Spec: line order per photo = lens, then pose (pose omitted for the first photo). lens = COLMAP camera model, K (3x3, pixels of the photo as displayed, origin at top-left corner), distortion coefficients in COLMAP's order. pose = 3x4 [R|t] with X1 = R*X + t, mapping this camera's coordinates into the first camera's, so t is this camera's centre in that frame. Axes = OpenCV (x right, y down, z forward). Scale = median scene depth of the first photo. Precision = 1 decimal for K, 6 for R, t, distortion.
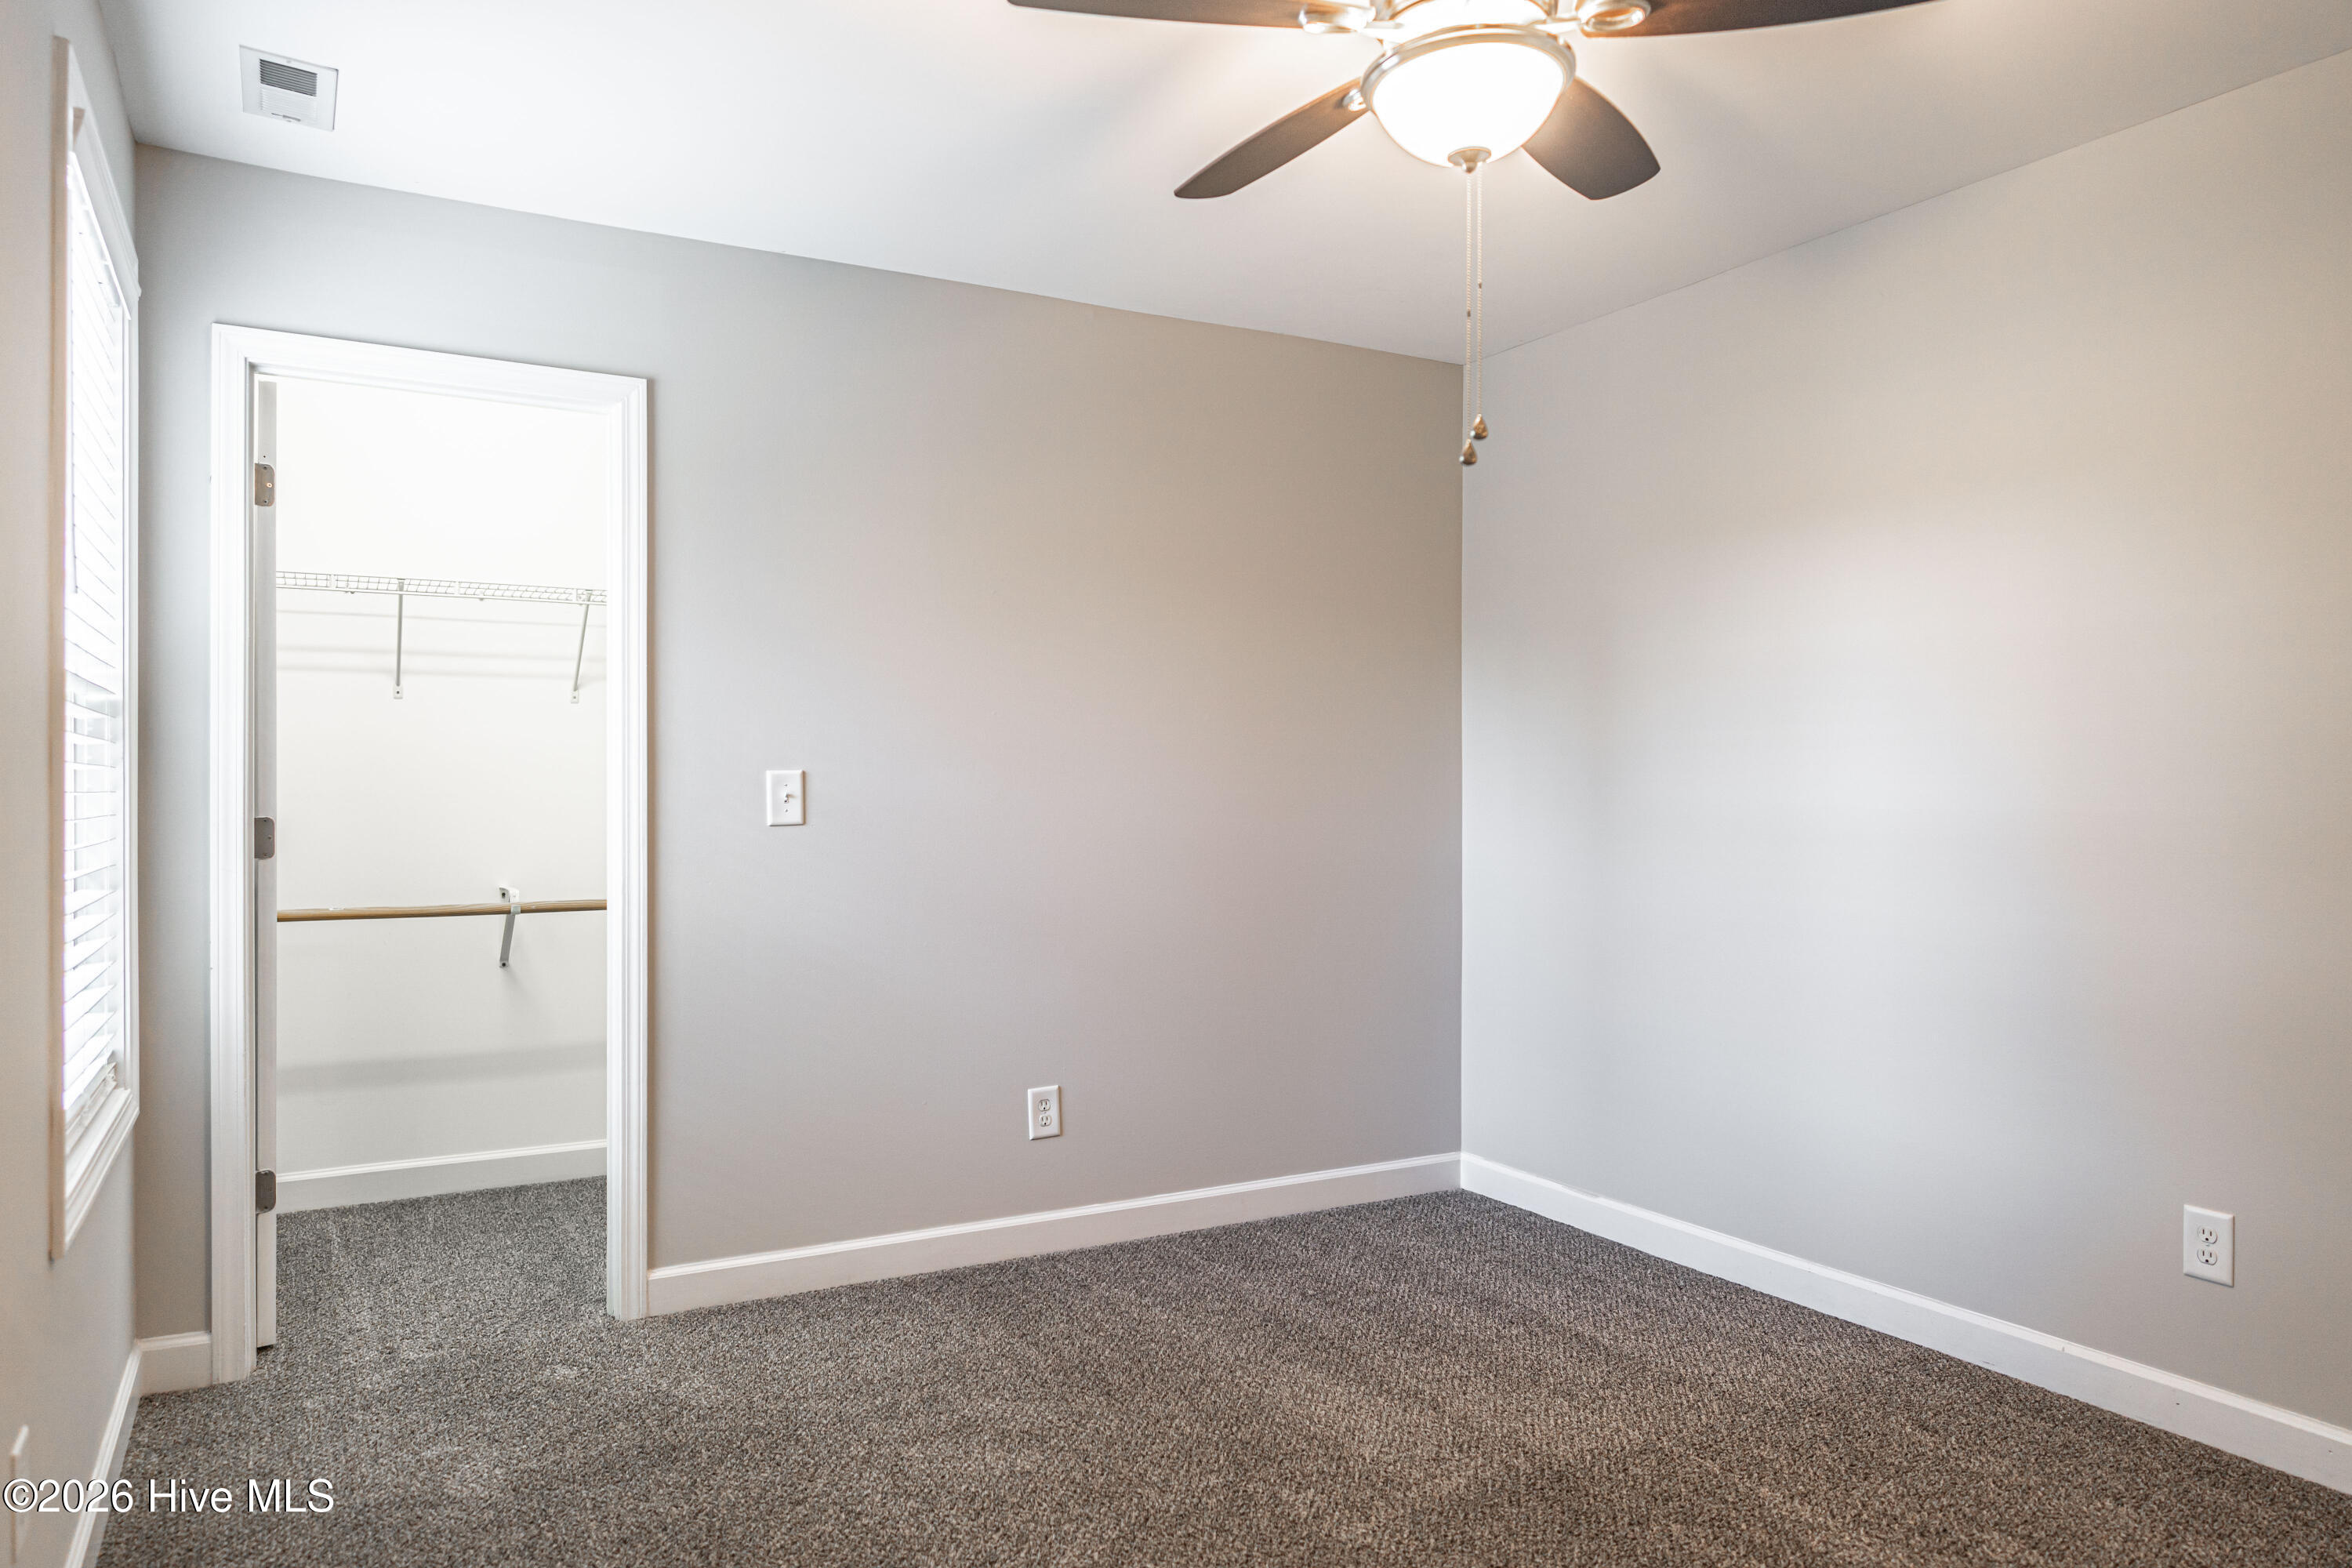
lens RADIAL K [[1555.4, 0, 1176.0], [0, 1555.4, 784.0], [0, 0, 1]] dist [0.000337, -0.000212]
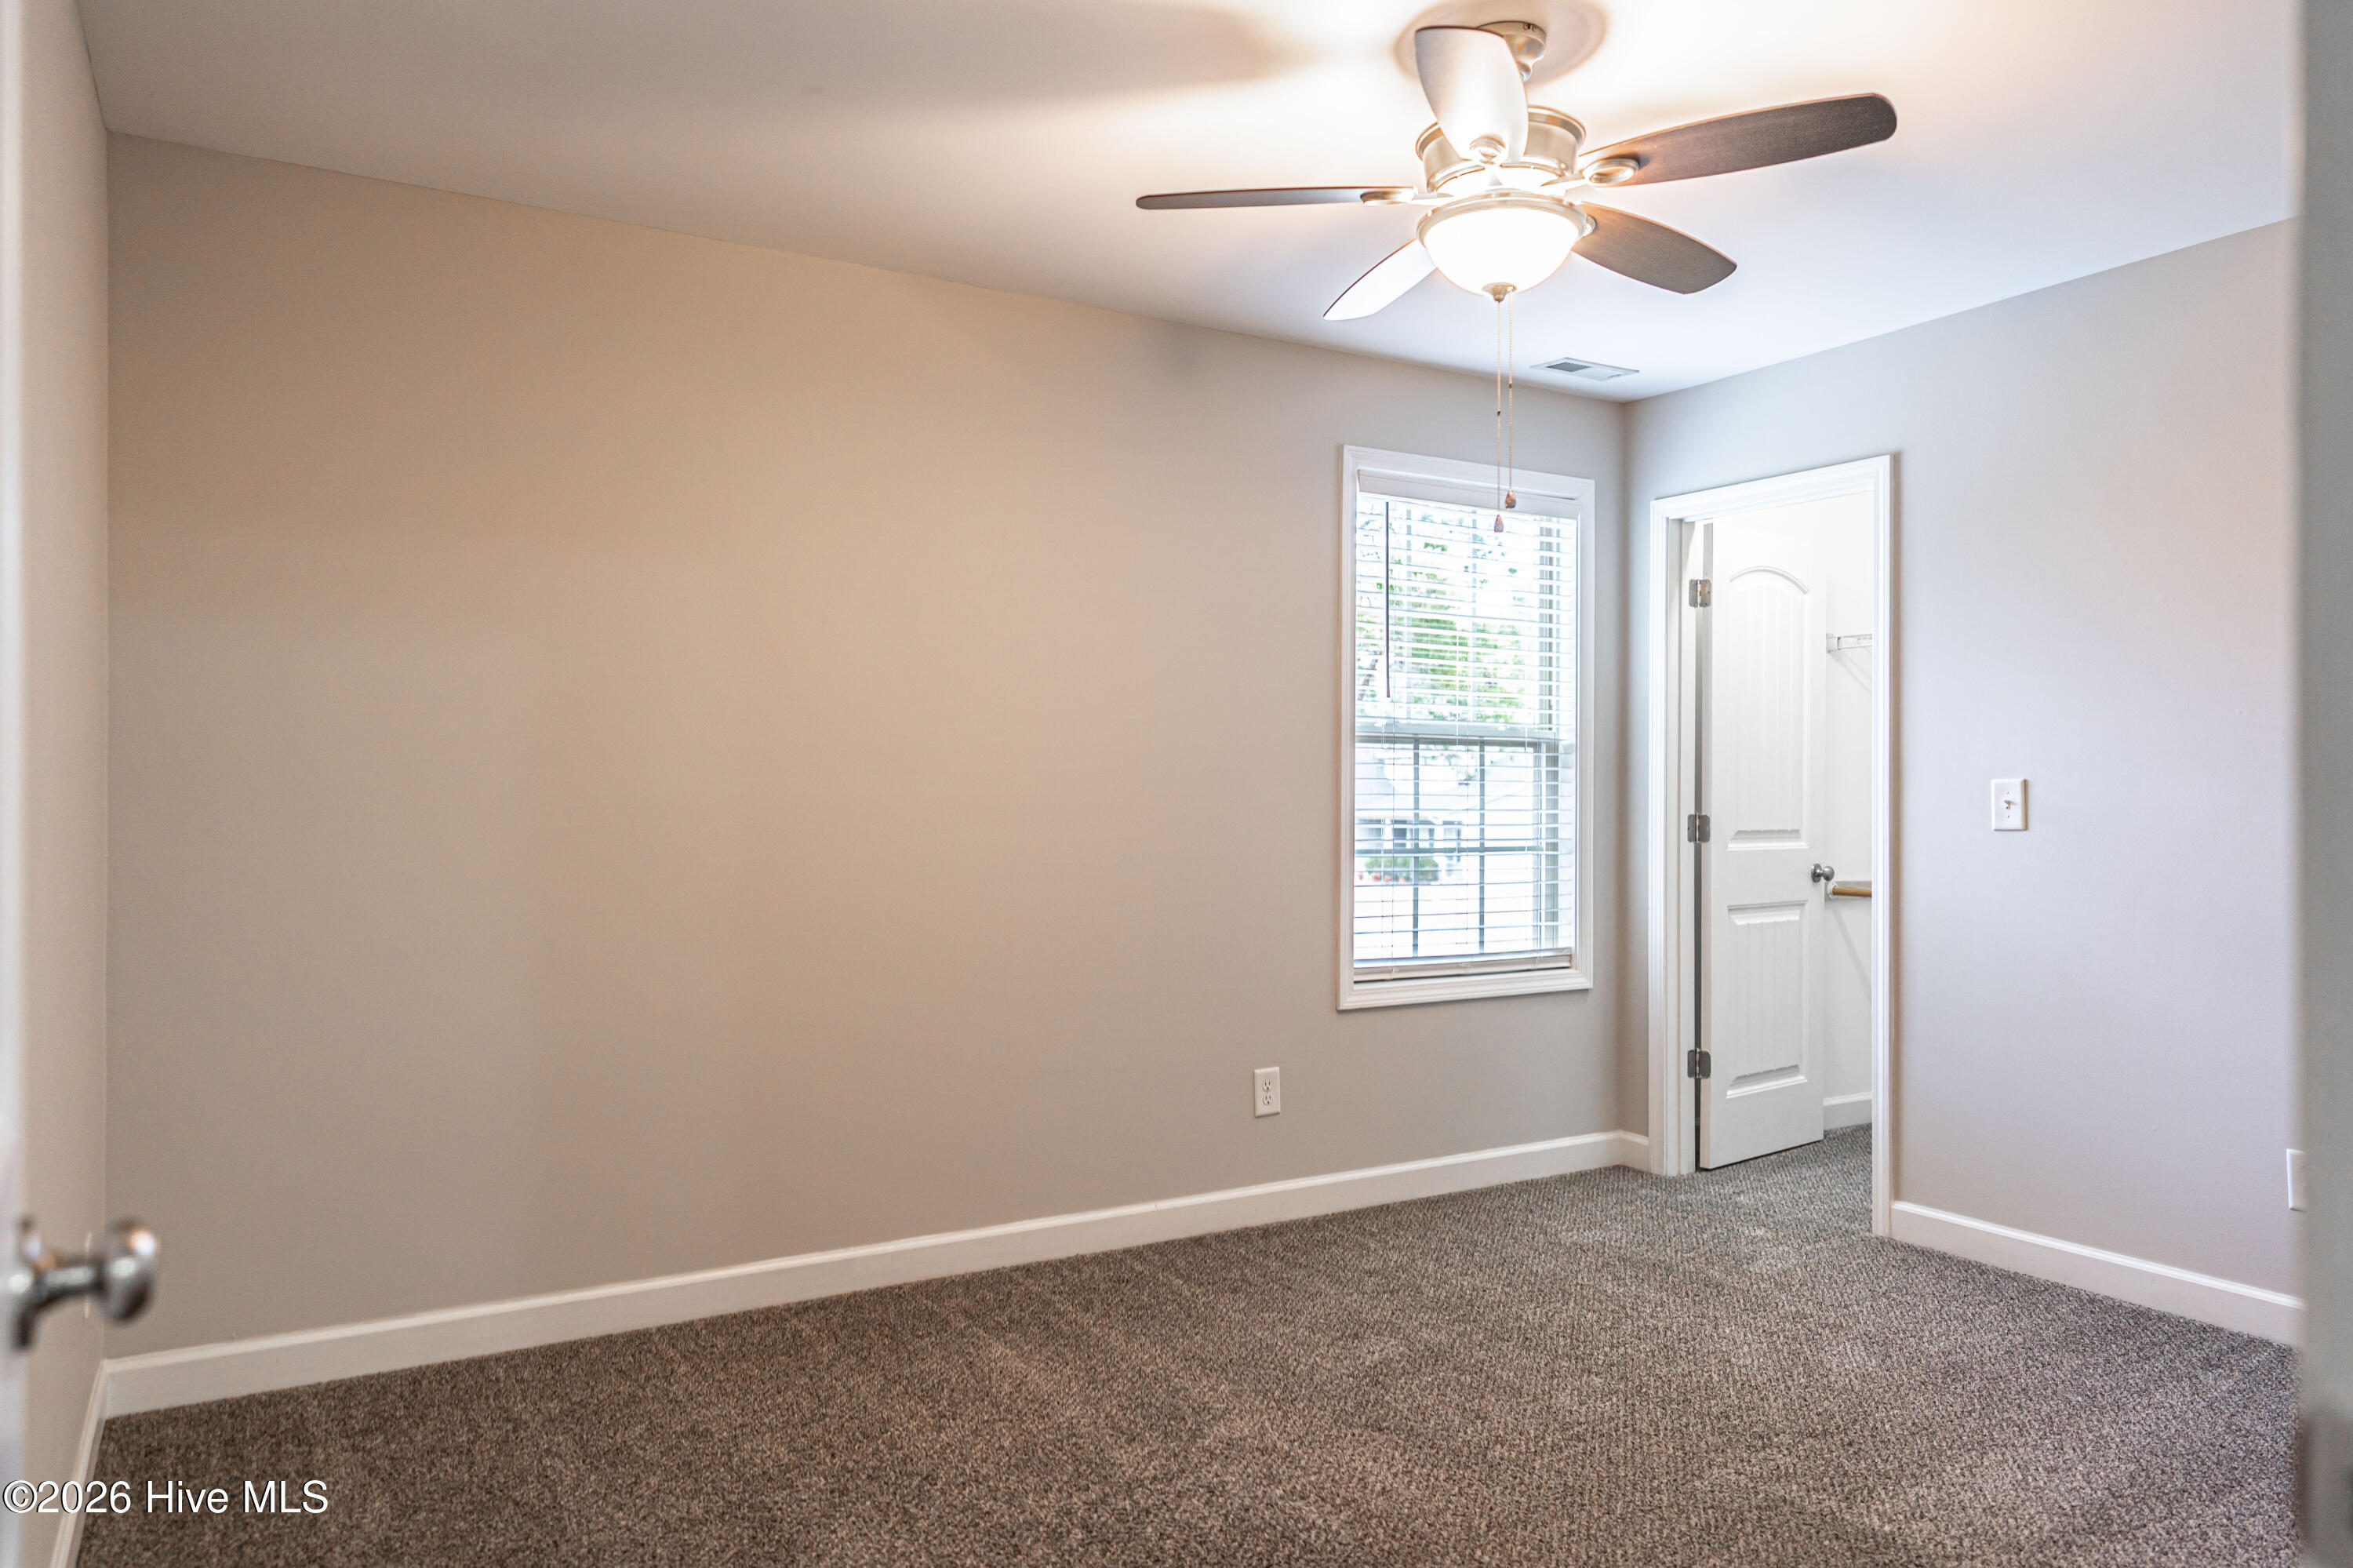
lens RADIAL K [[1610.4, 0, 1176.5], [0, 1610.4, 784.0], [0, 0, 1]] dist [0.001664, 0.000344]
pose [[0.024545, -0.008101, -0.999666, 0.888512], [-0.005066, 0.999953, -0.008228, 0.007112], [0.999686, 0.005267, 0.024503, 0.420570]]
